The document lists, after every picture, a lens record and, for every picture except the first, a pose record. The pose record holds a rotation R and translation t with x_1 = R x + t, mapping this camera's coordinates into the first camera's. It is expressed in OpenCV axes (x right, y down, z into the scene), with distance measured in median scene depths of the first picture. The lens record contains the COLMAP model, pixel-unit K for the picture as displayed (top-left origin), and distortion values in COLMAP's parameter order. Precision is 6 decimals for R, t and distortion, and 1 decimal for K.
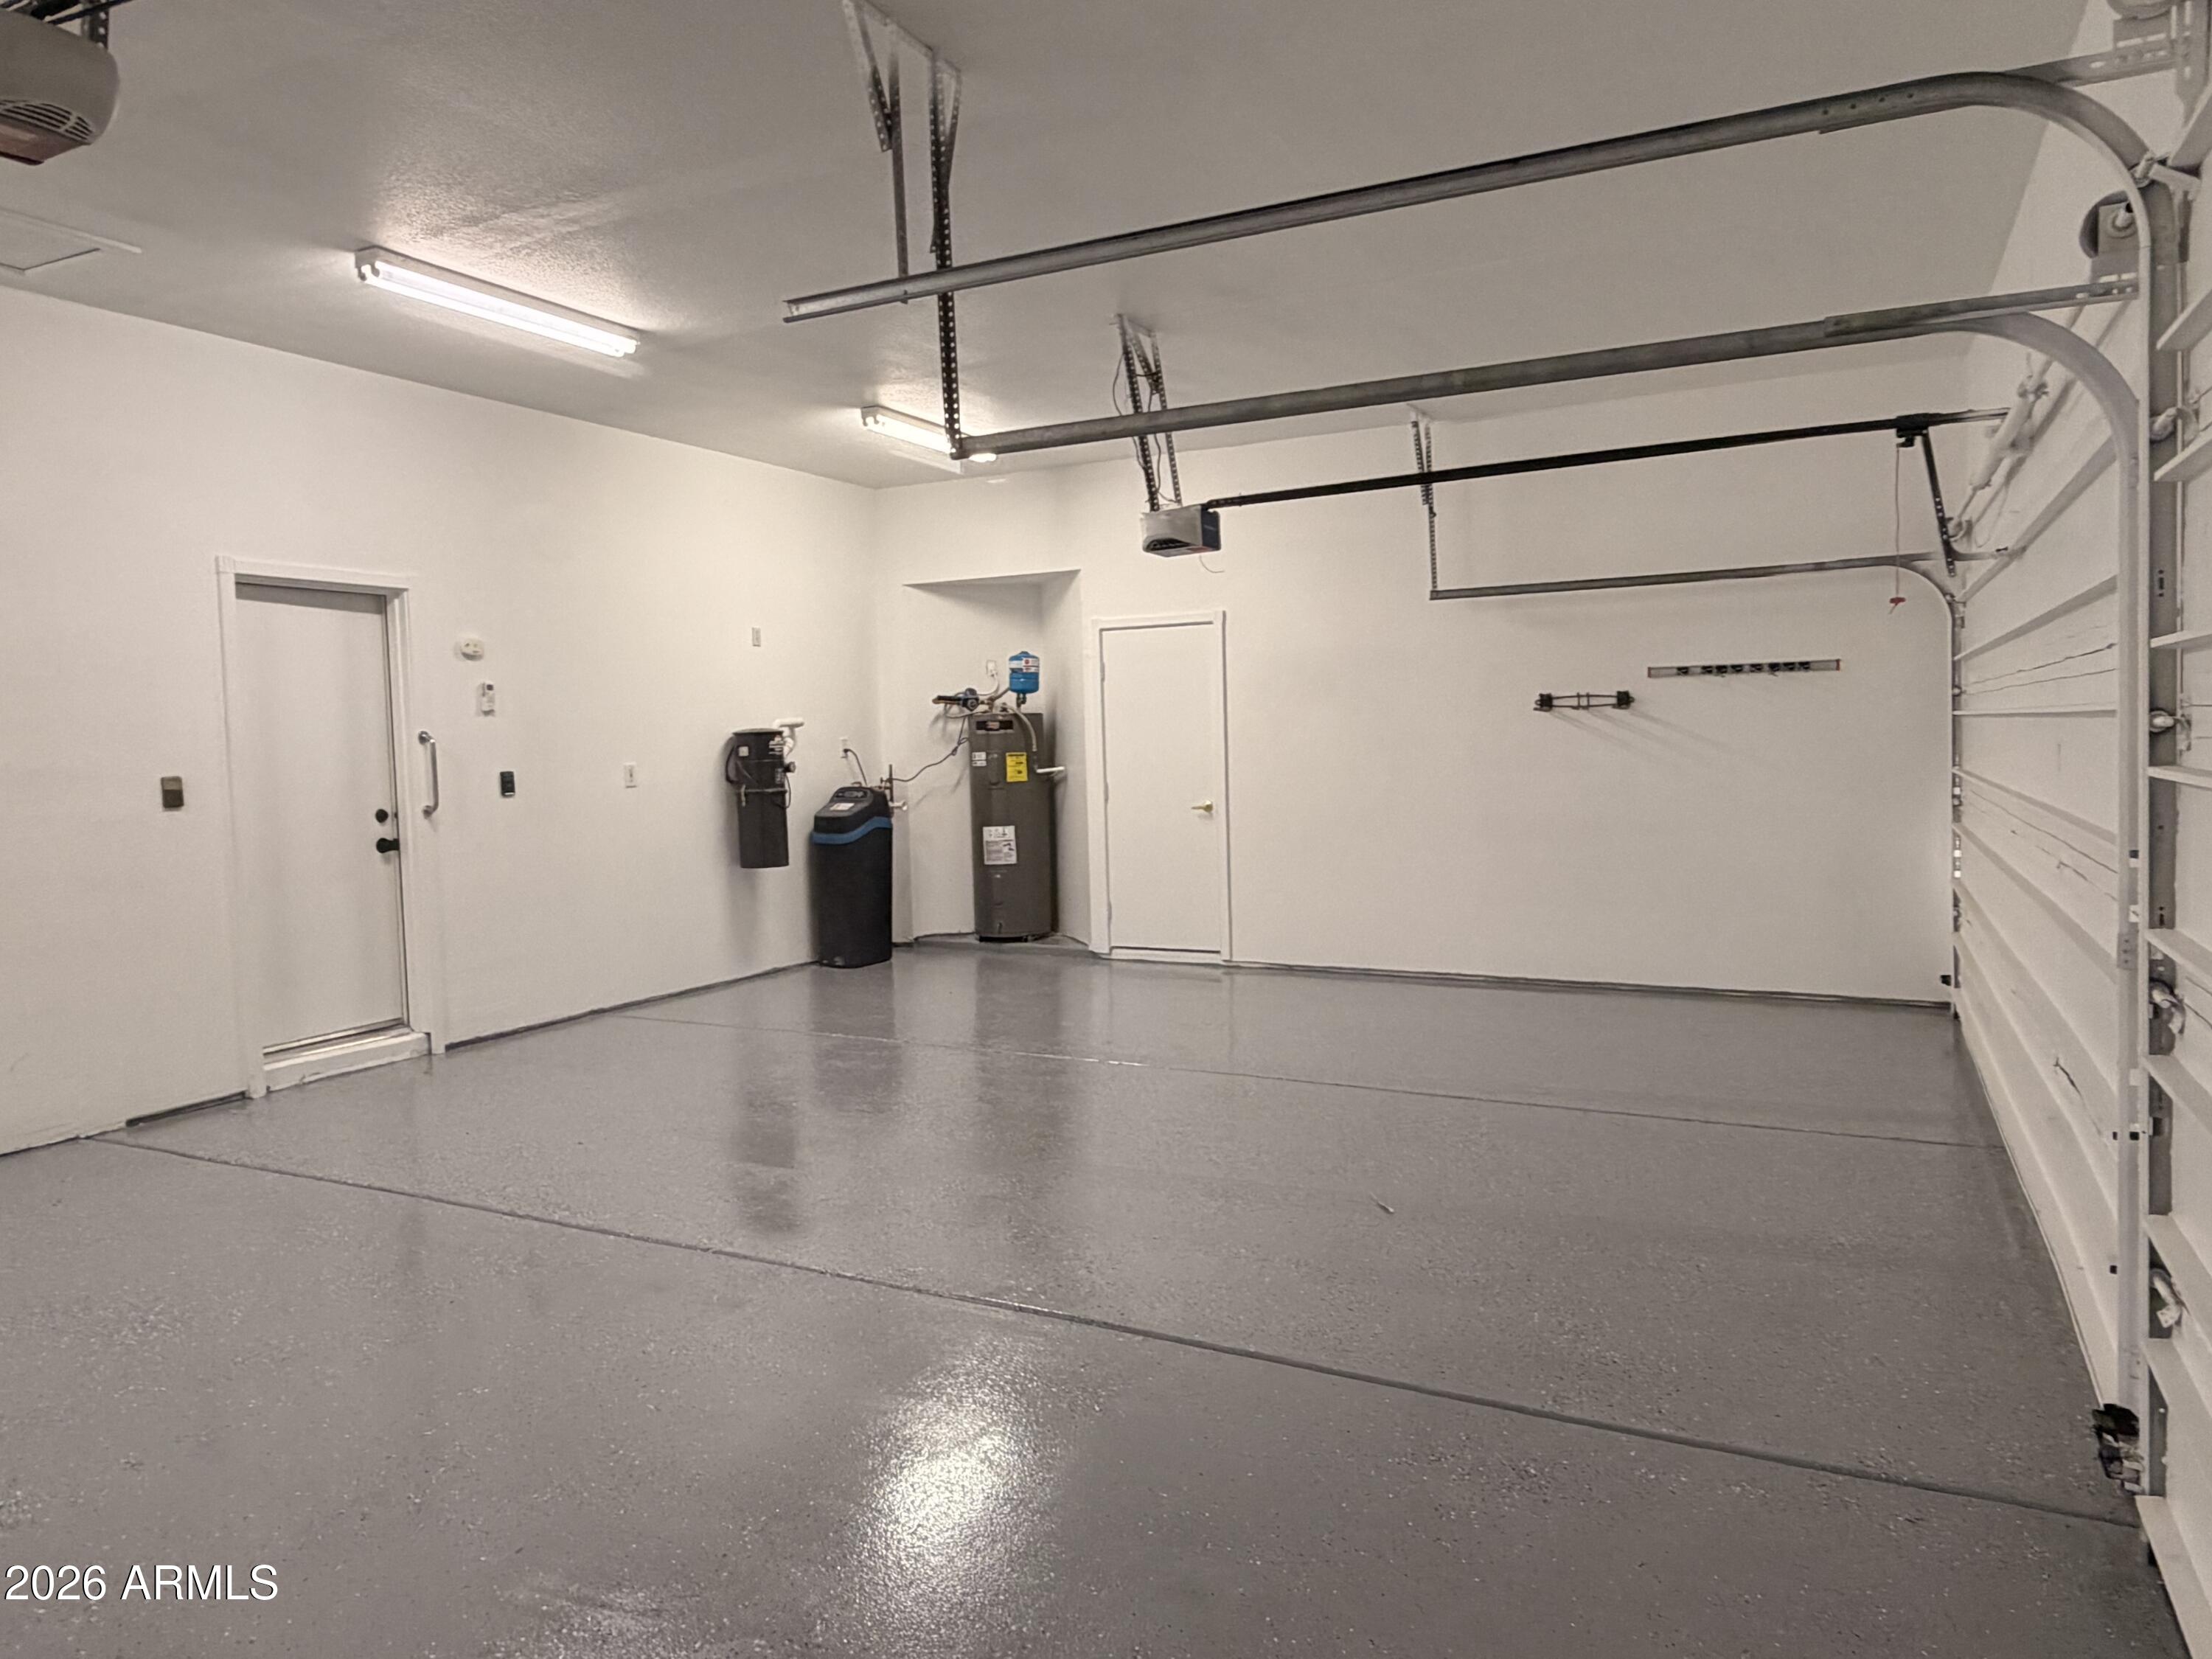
lens RADIAL K [[1480.5, 0, 1098.6], [0, 1480.5, 831.7], [0, 0, 1]] dist [0.001600, 0.000185]
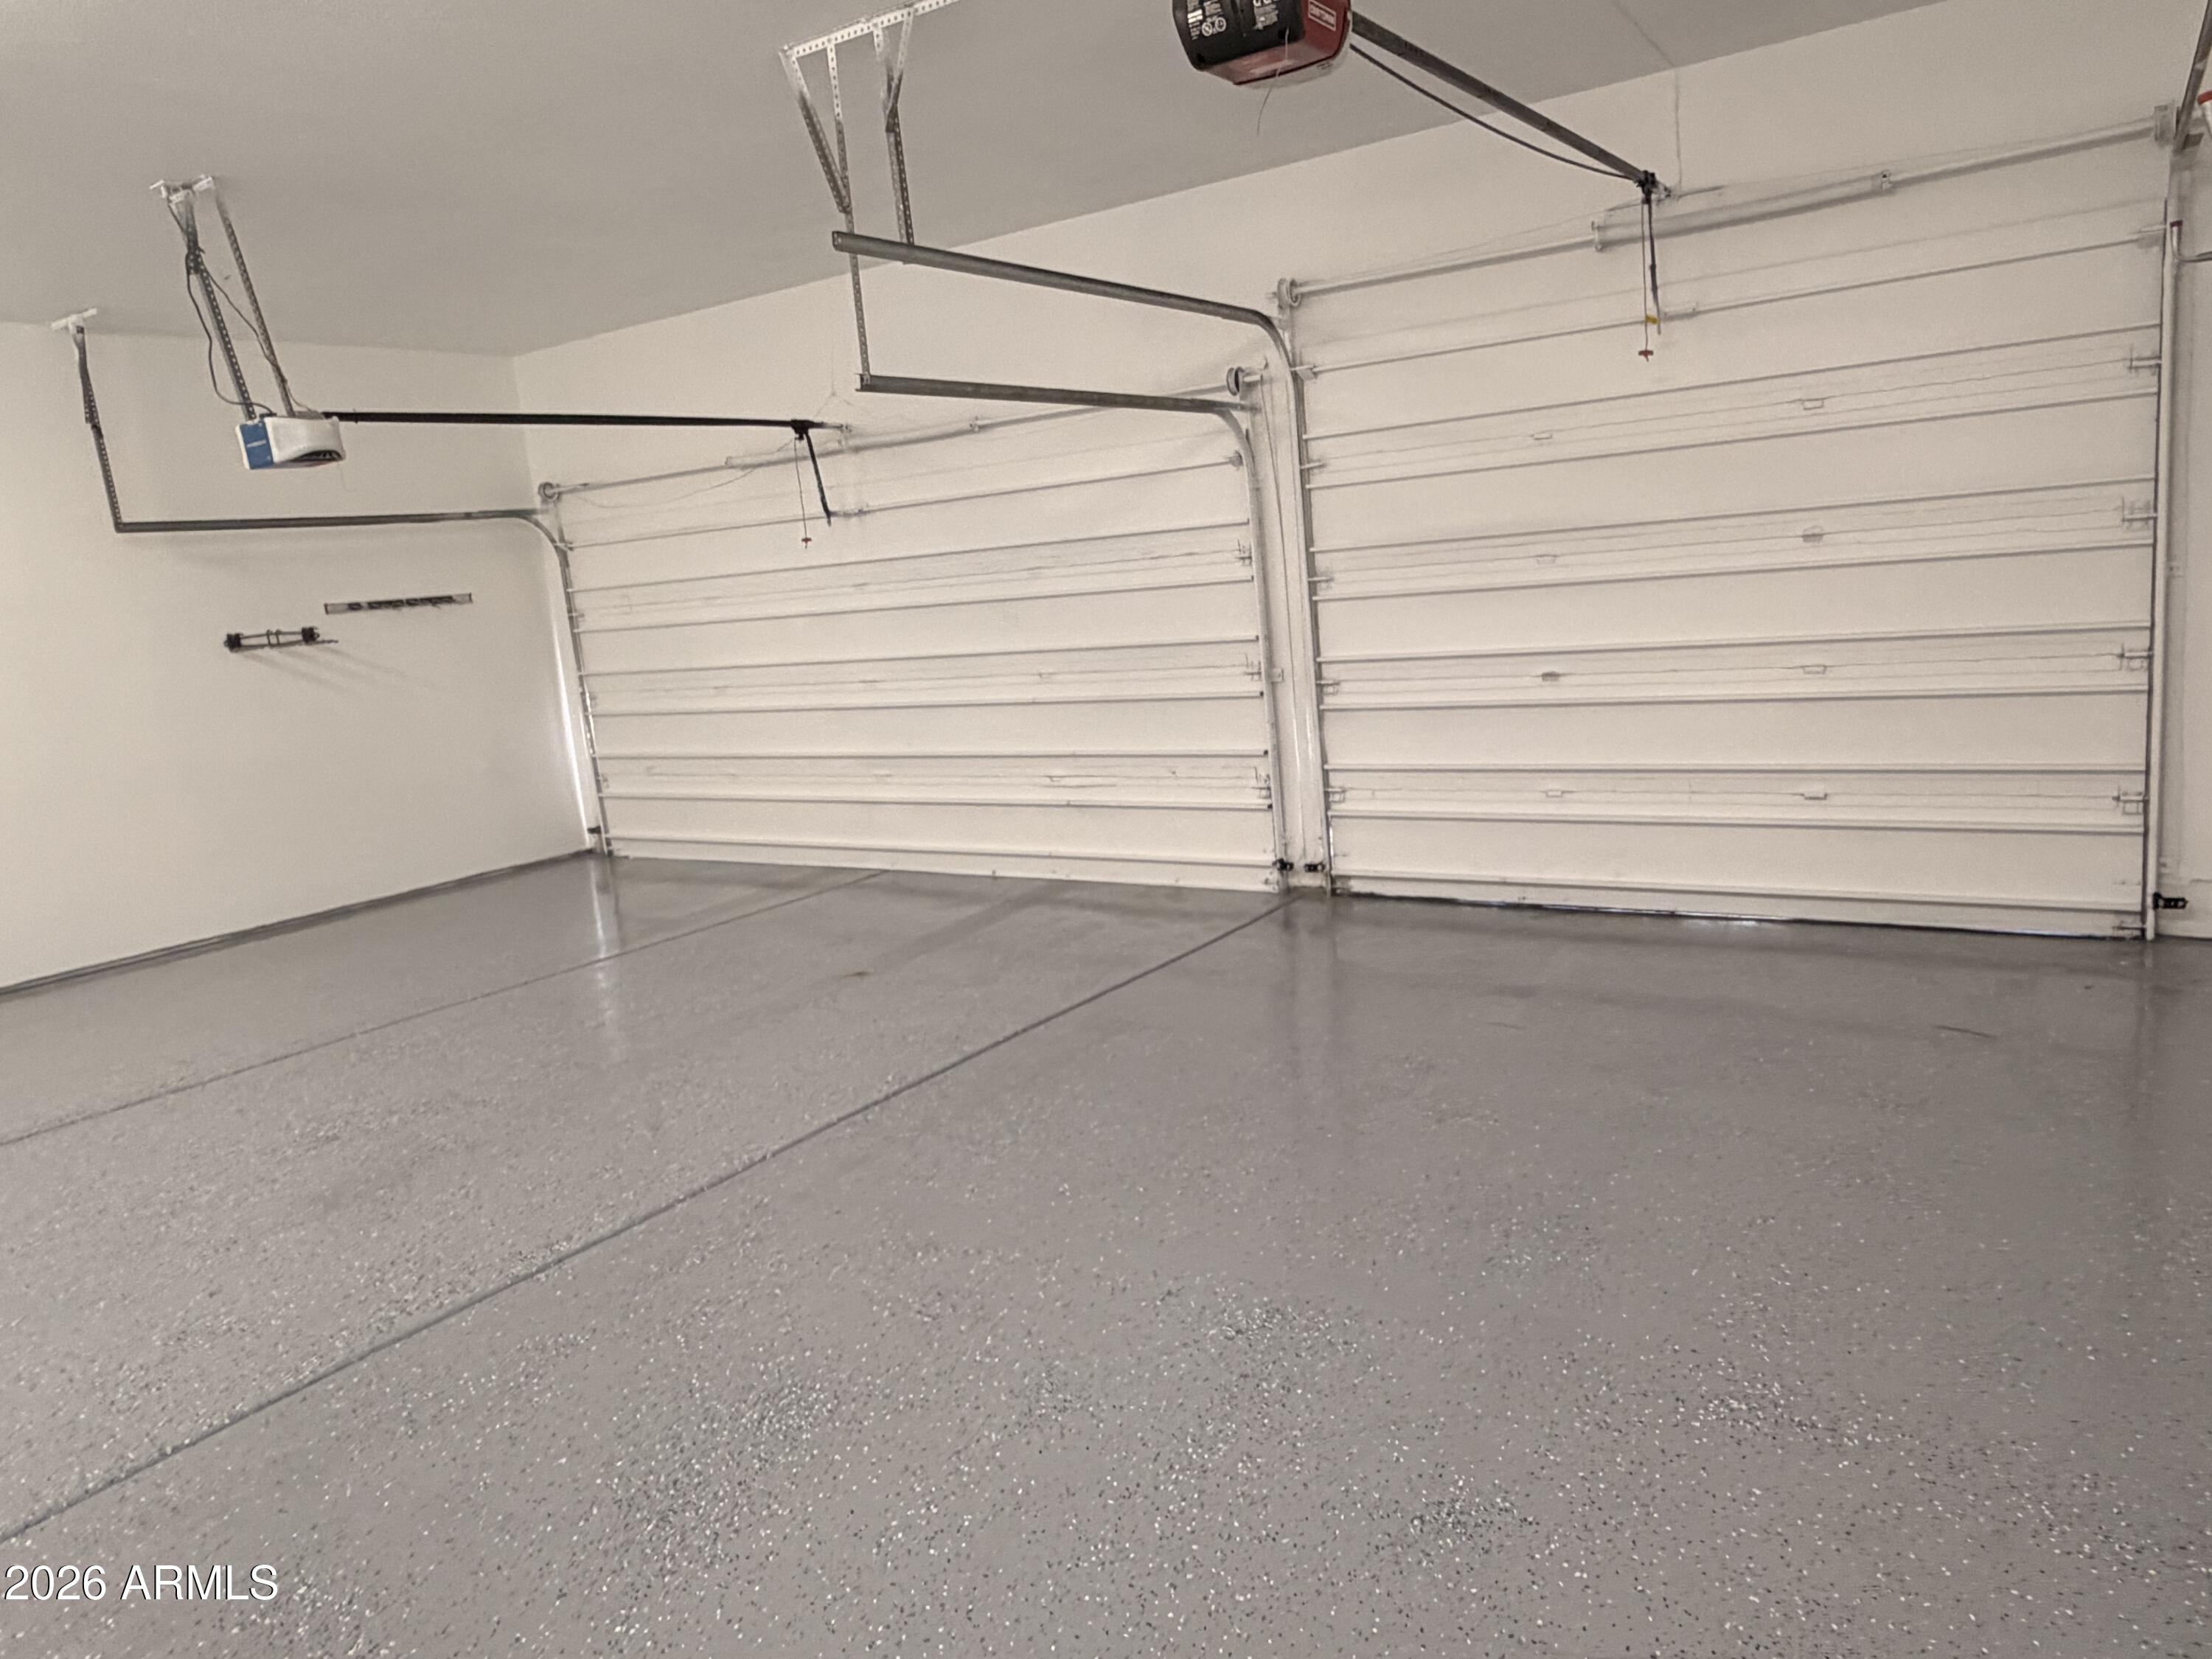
lens RADIAL K [[1480.5, 0, 1105.1], [0, 1480.5, 824.5], [0, 0, 1]] dist [0.001600, 0.000185]
pose [[0.120092, -0.157246, 0.980230, -0.622338], [0.148521, 0.979110, 0.138870, -0.020854], [-0.981590, 0.128907, 0.140938, 0.323450]]
